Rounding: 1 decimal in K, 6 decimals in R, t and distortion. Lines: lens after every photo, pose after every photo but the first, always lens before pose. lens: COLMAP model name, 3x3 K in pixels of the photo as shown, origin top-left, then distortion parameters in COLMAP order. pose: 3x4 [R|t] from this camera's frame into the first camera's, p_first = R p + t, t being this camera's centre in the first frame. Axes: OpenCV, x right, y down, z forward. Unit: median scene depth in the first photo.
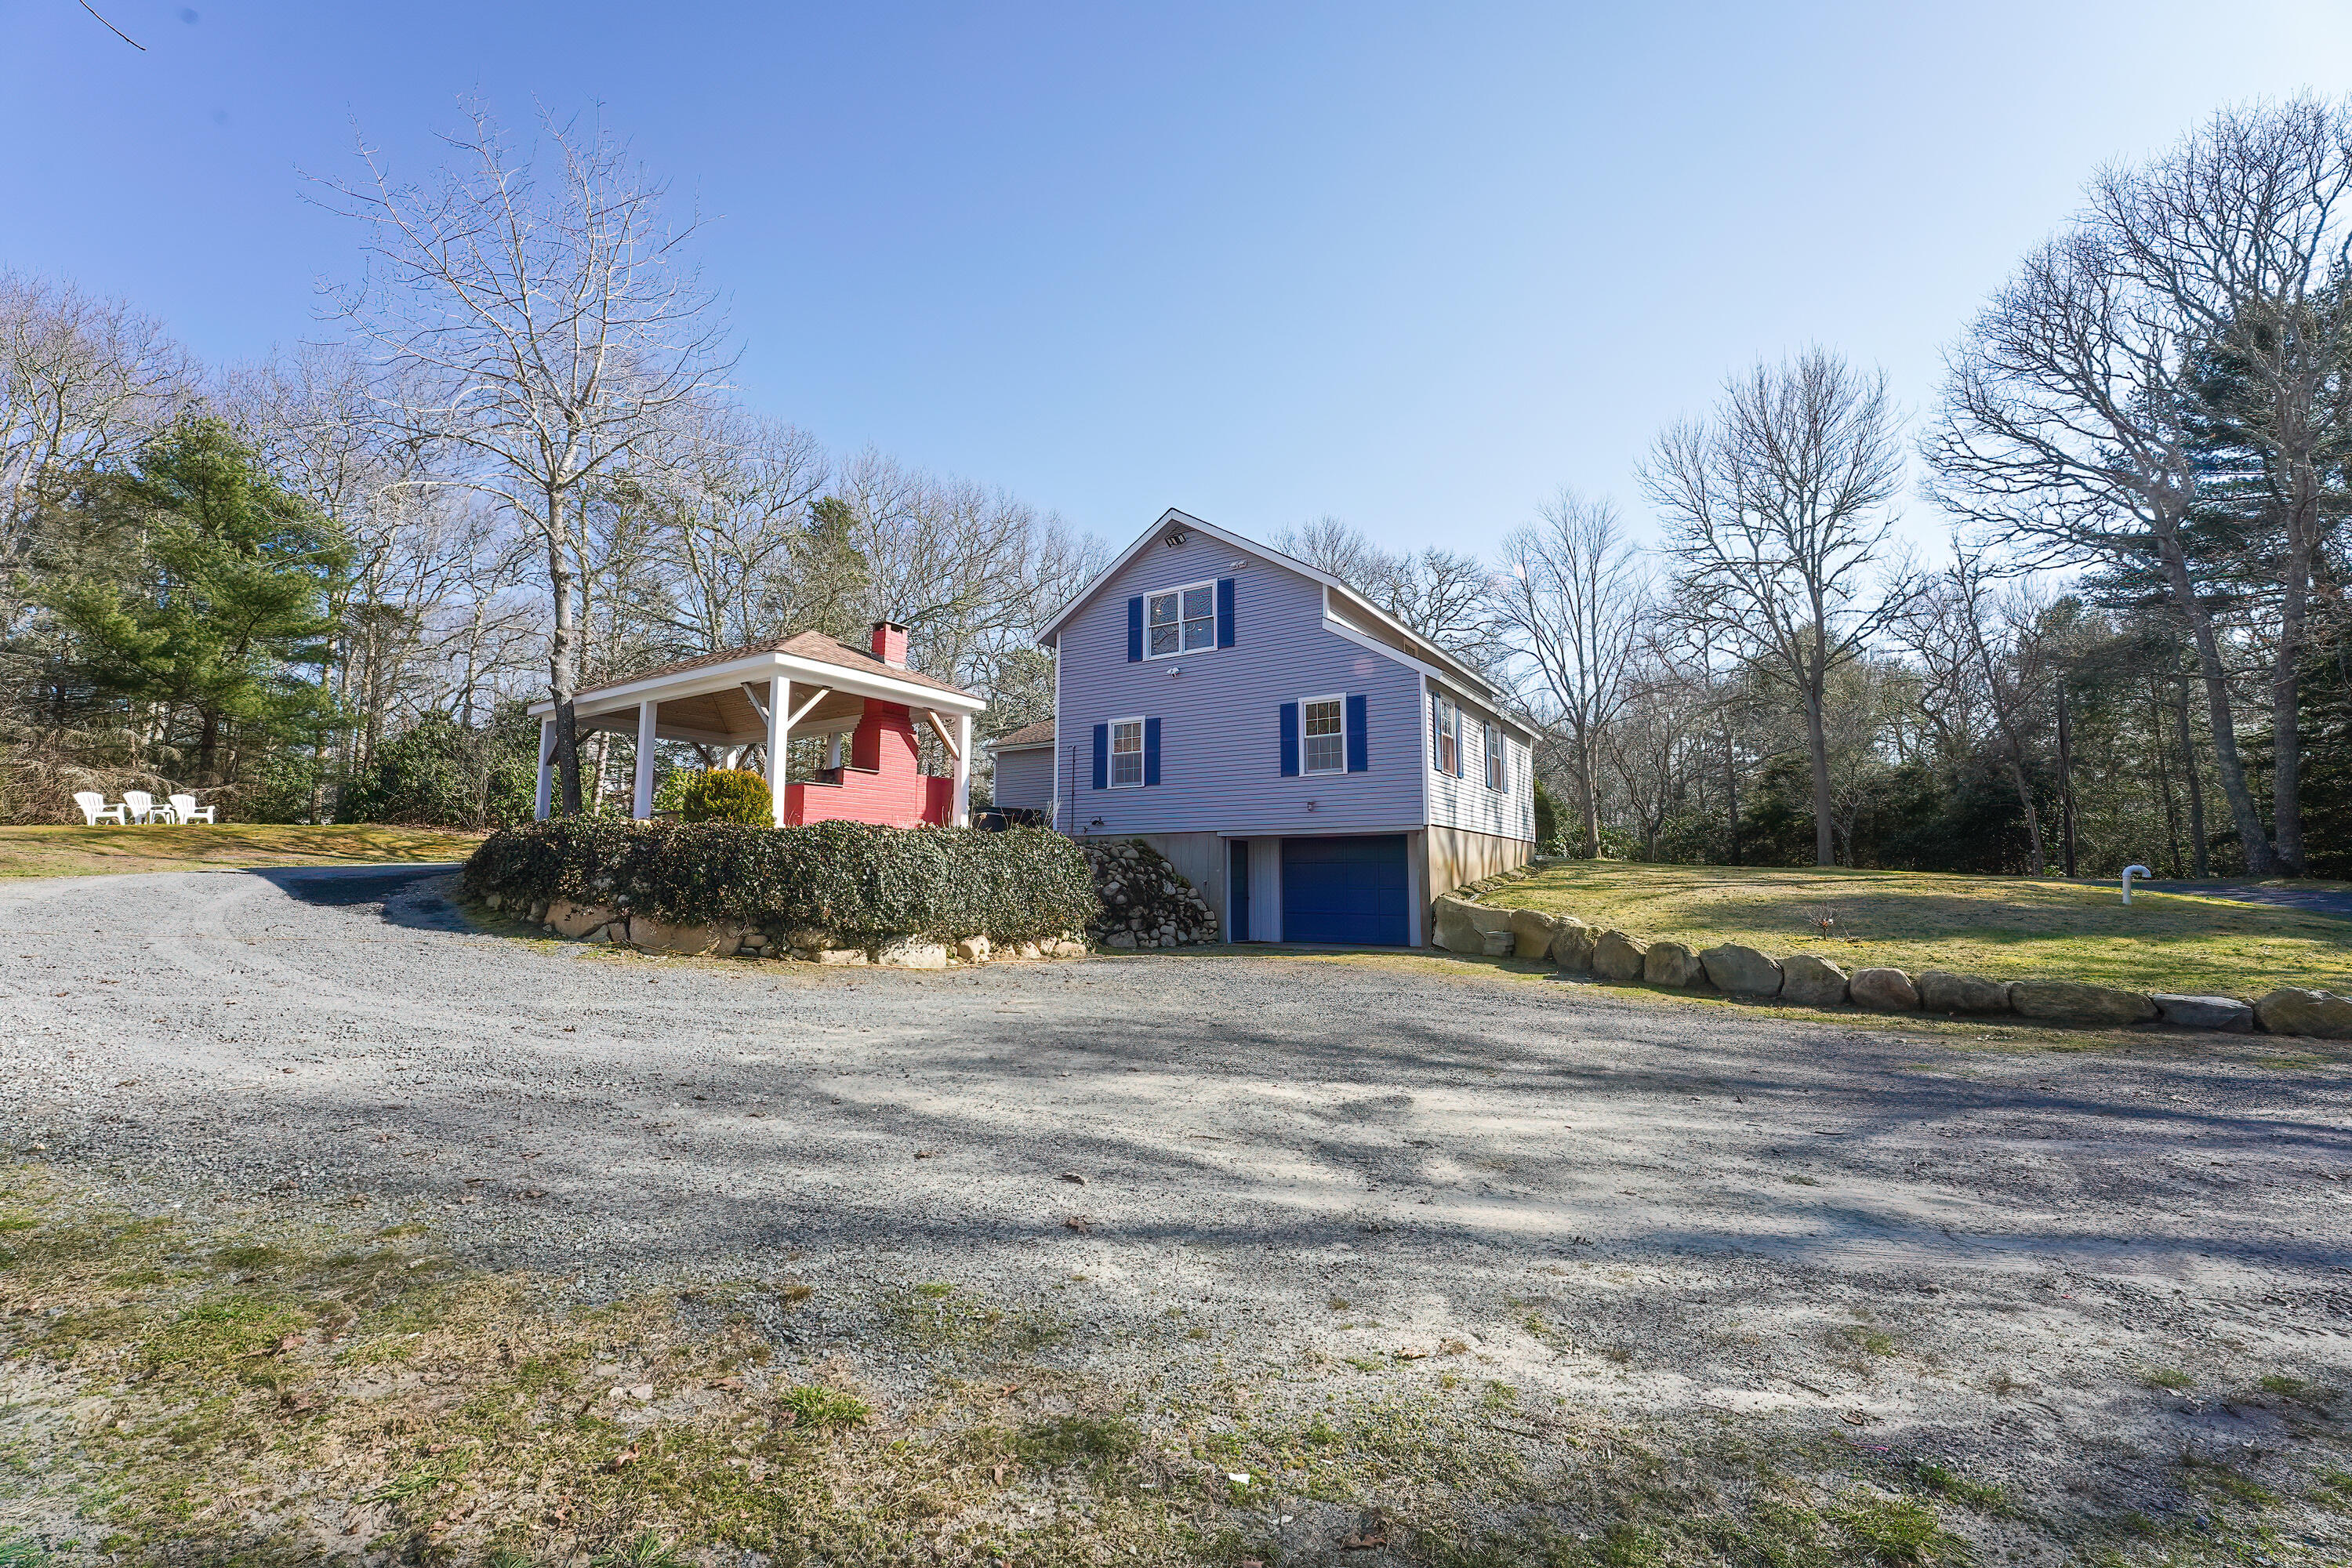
lens RADIAL K [[966.3, 0, 1174.6], [0, 966.3, 786.1], [0, 0, 1]] dist [-0.023164, -0.000381]
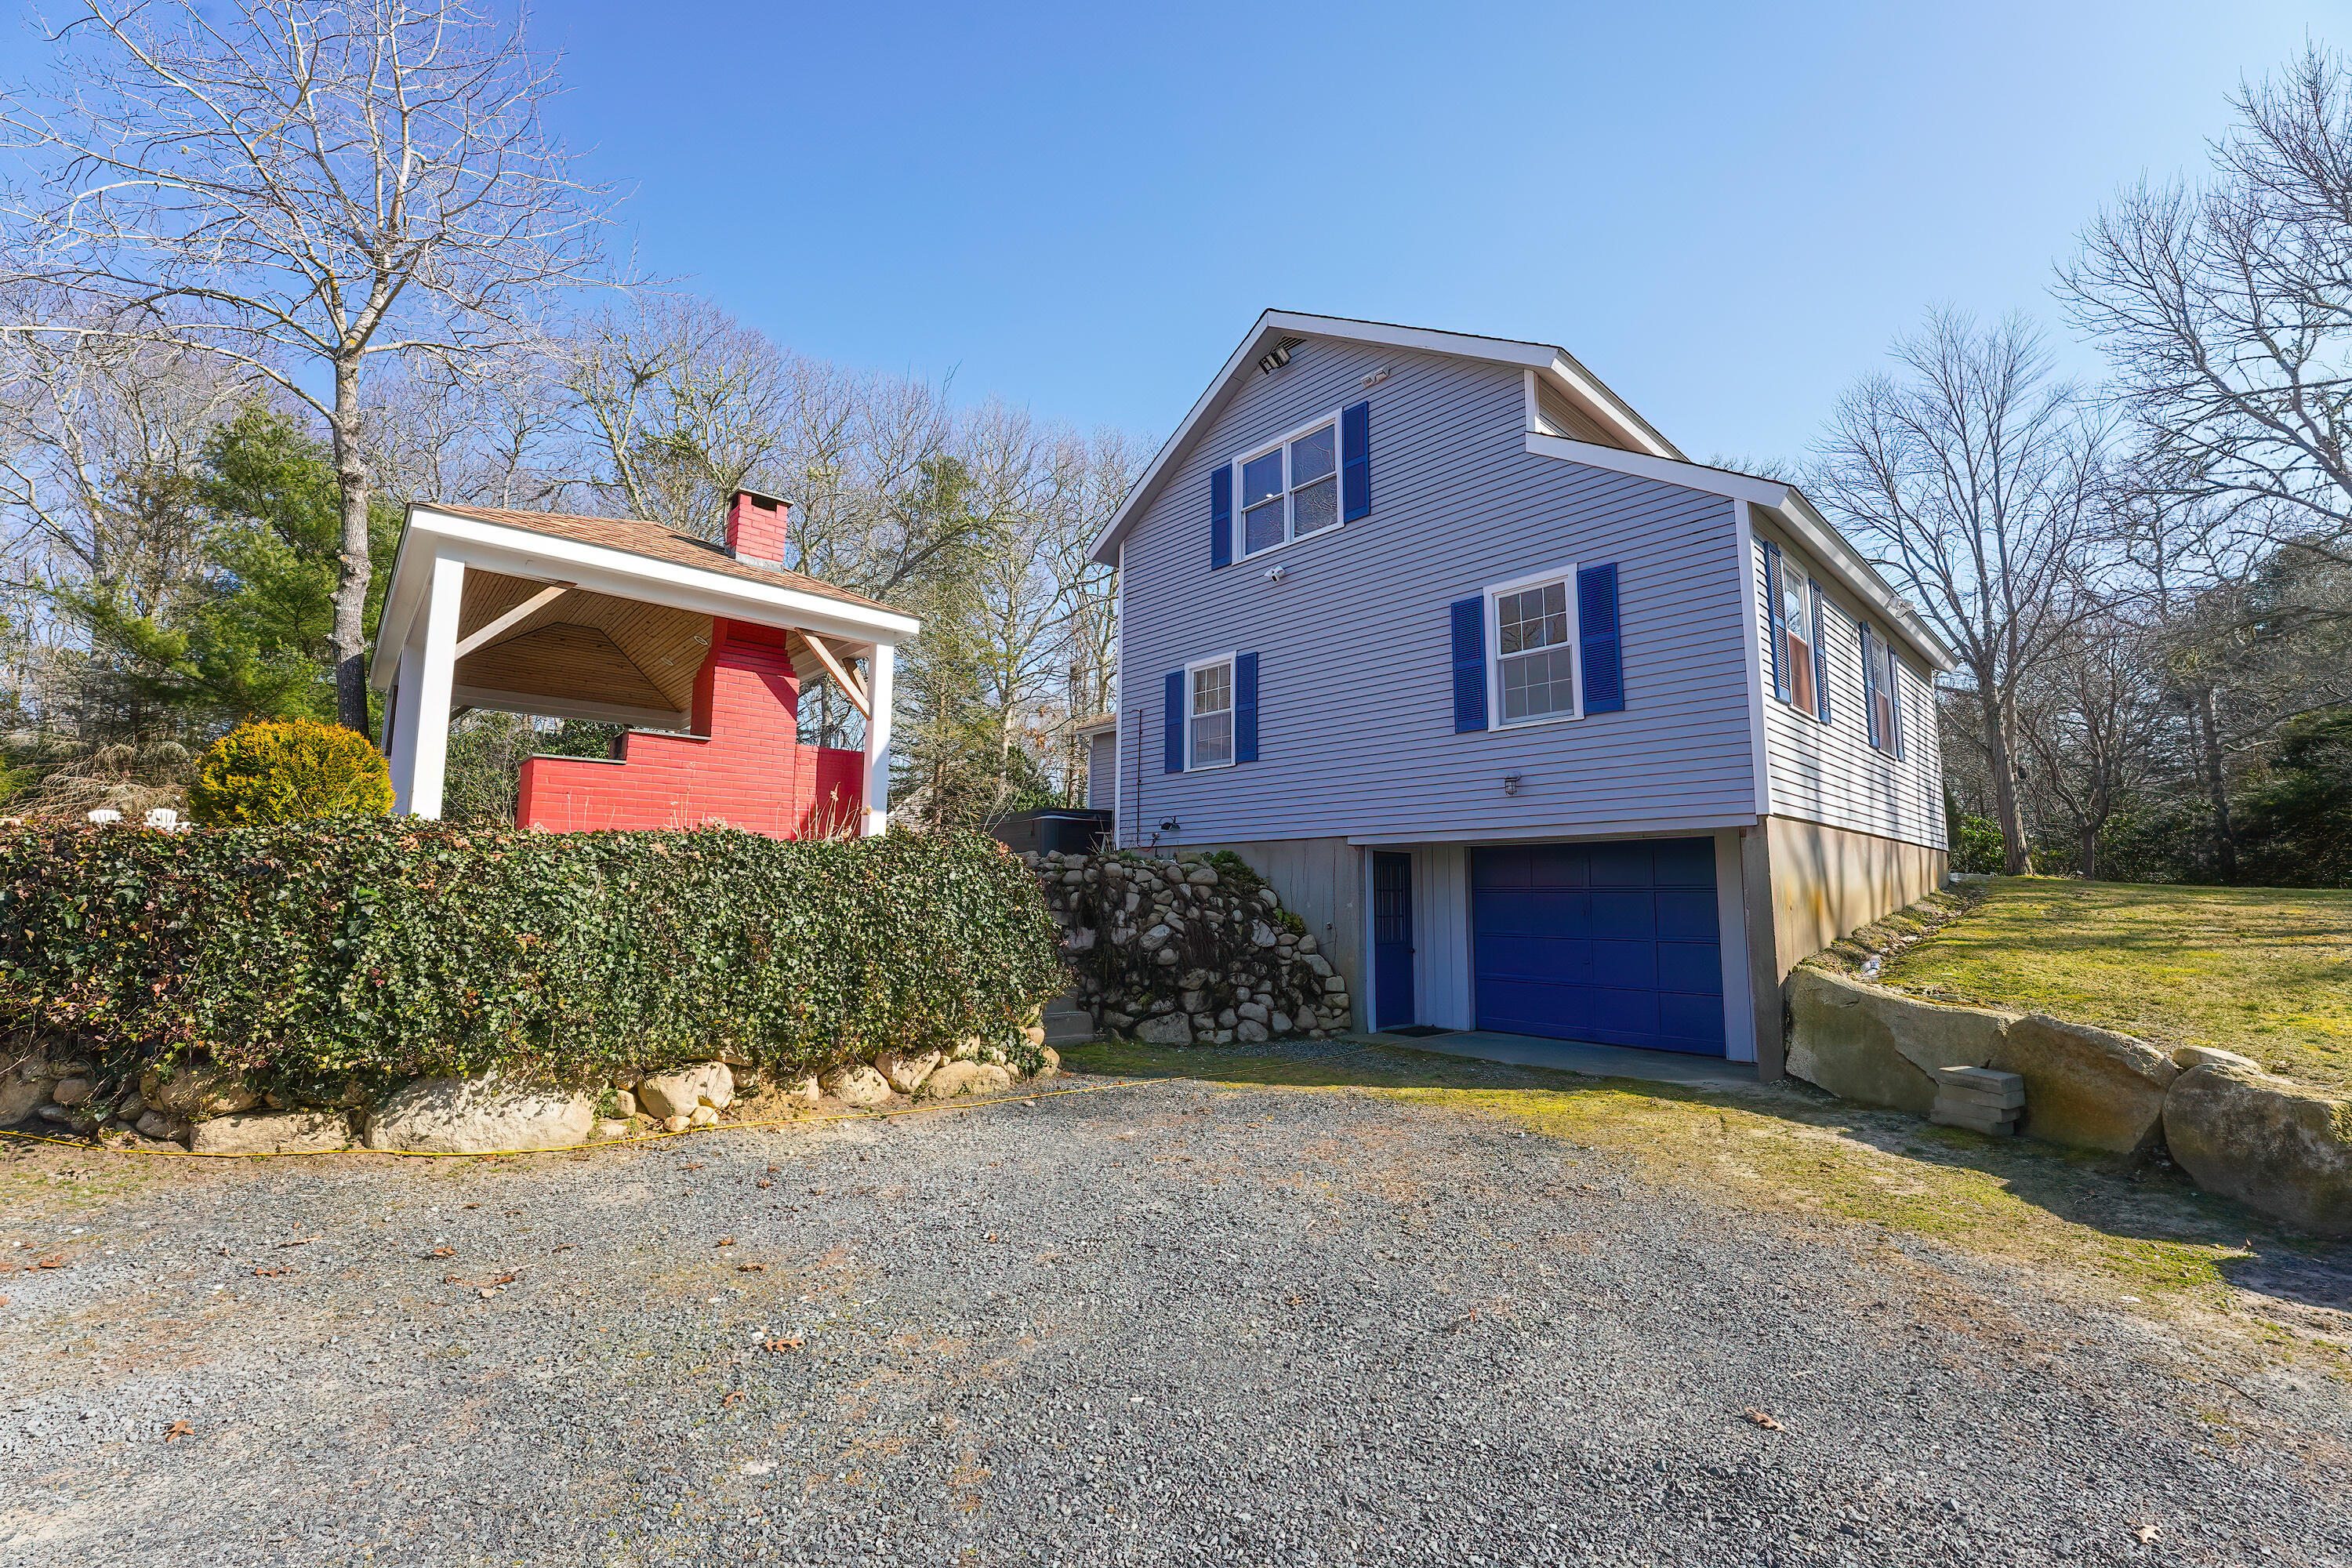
lens RADIAL K [[966.3, 0, 1174.6], [0, 966.3, 786.1], [0, 0, 1]] dist [-0.023164, -0.000381]
pose [[0.967670, -0.026120, -0.250863, 0.090563], [0.022482, 0.999597, -0.017359, 0.024938], [0.251216, 0.011158, 0.967867, 0.424748]]
